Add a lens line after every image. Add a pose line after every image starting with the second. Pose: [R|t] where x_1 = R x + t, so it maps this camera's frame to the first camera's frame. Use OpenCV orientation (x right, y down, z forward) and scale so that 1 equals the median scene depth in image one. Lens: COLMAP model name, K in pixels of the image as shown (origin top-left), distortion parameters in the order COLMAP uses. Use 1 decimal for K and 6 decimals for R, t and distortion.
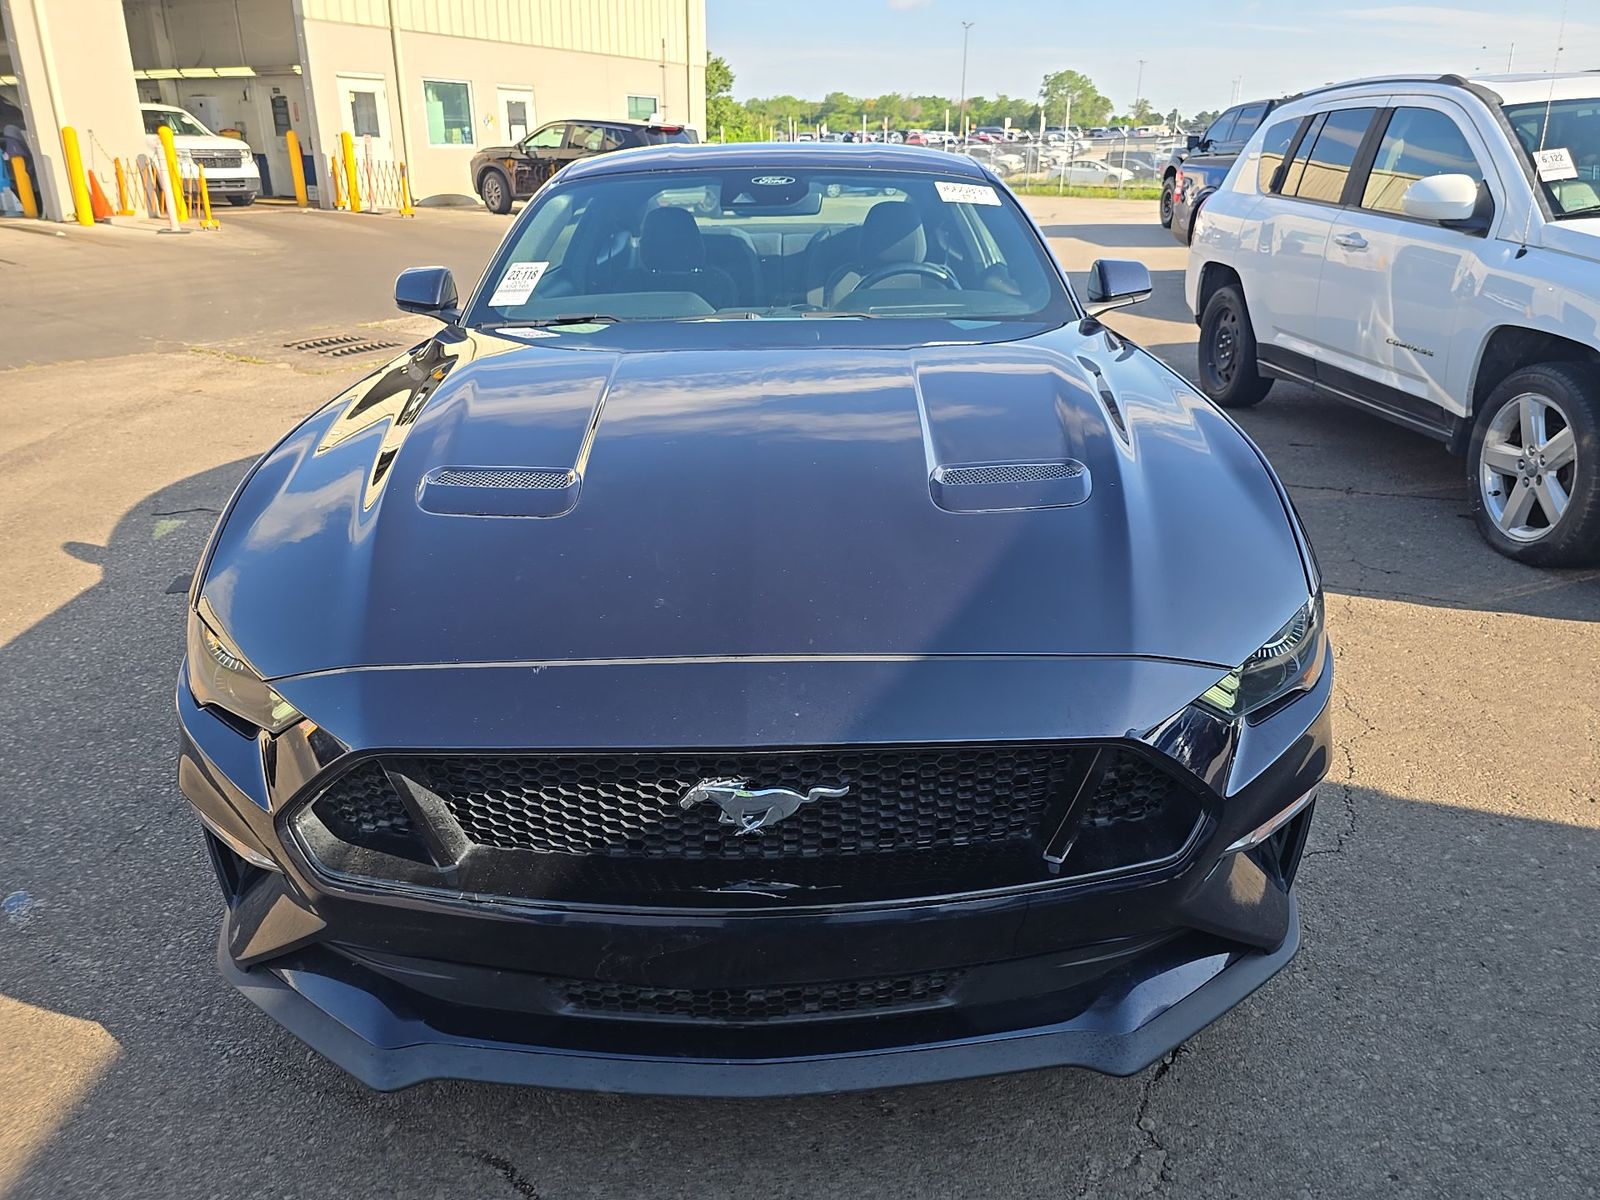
lens RADIAL K [[1100.5, 0, 794.6], [0, 1100.5, 595.7], [0, 0, 1]] dist [0.011682, -0.027410]
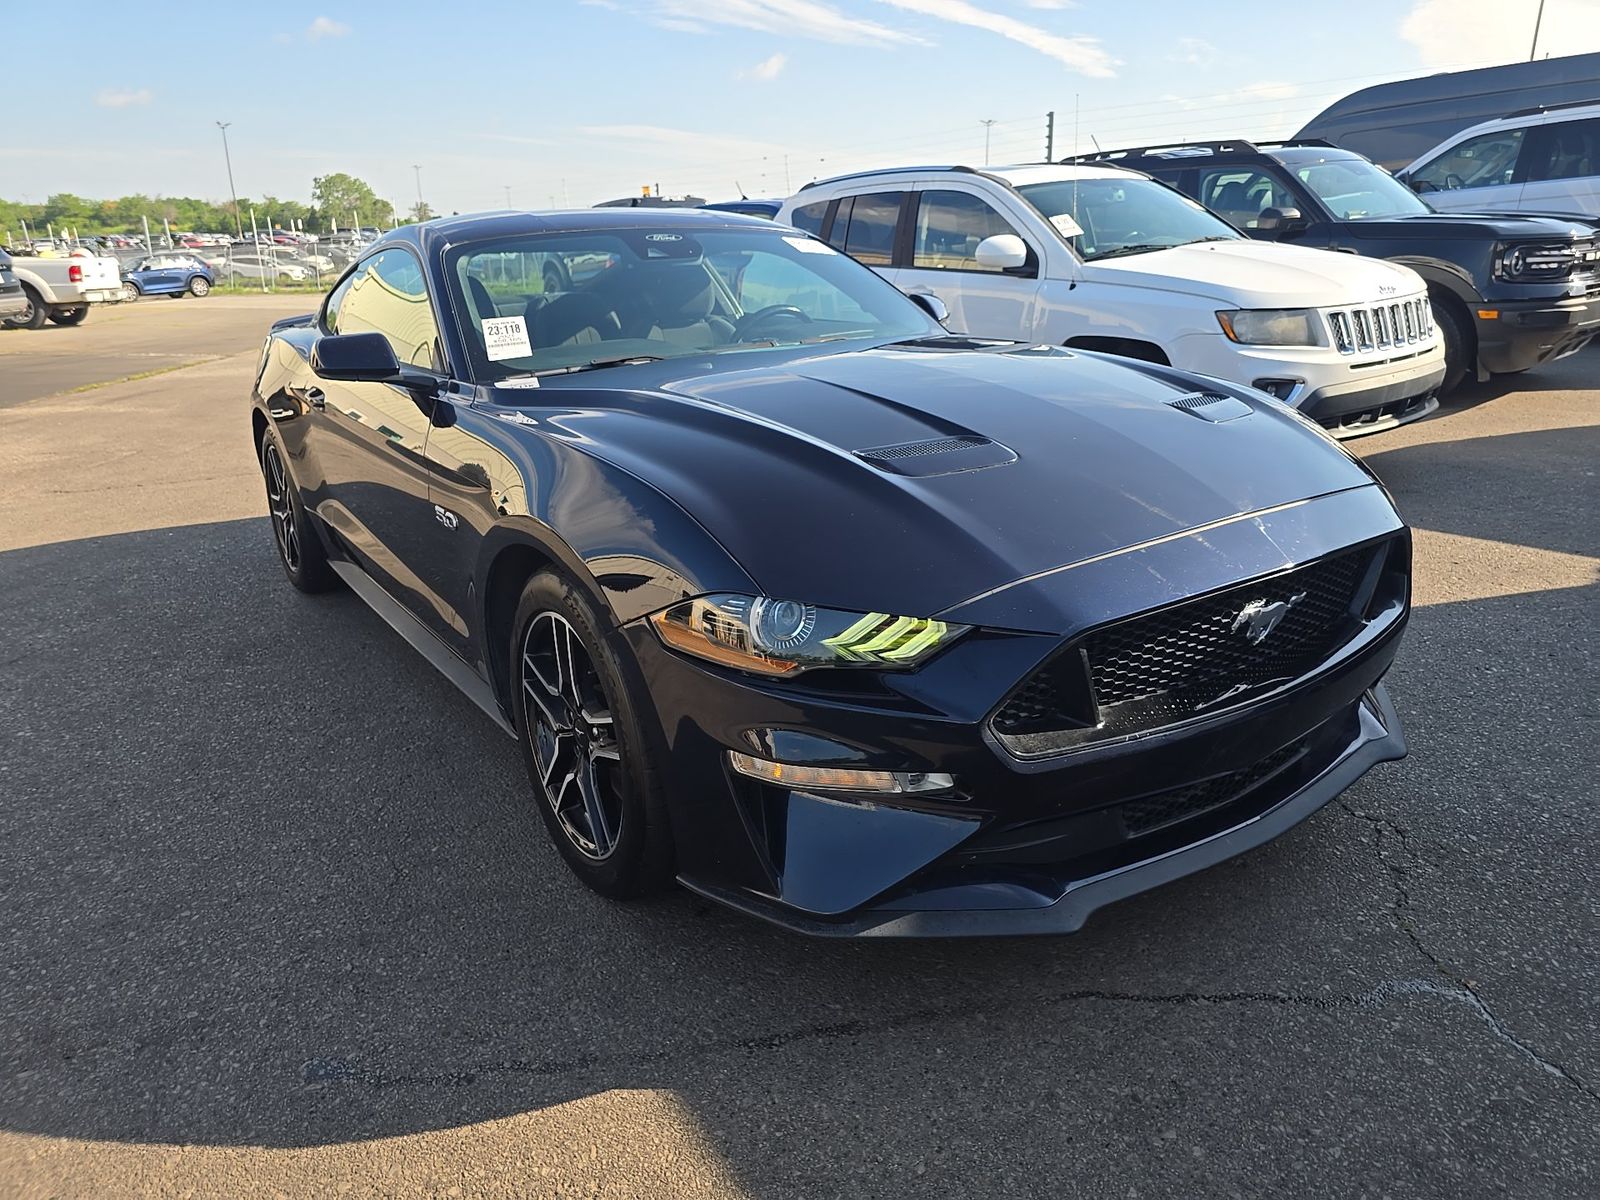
lens RADIAL K [[1100.5, 0, 797.5], [0, 1100.5, 601.3], [0, 0, 1]] dist [0.011682, -0.027410]
pose [[0.817715, -0.189214, 0.543636, -0.389453], [0.230720, 0.972984, -0.008390, 0.012106], [-0.527362, 0.132288, 0.839279, 0.034350]]
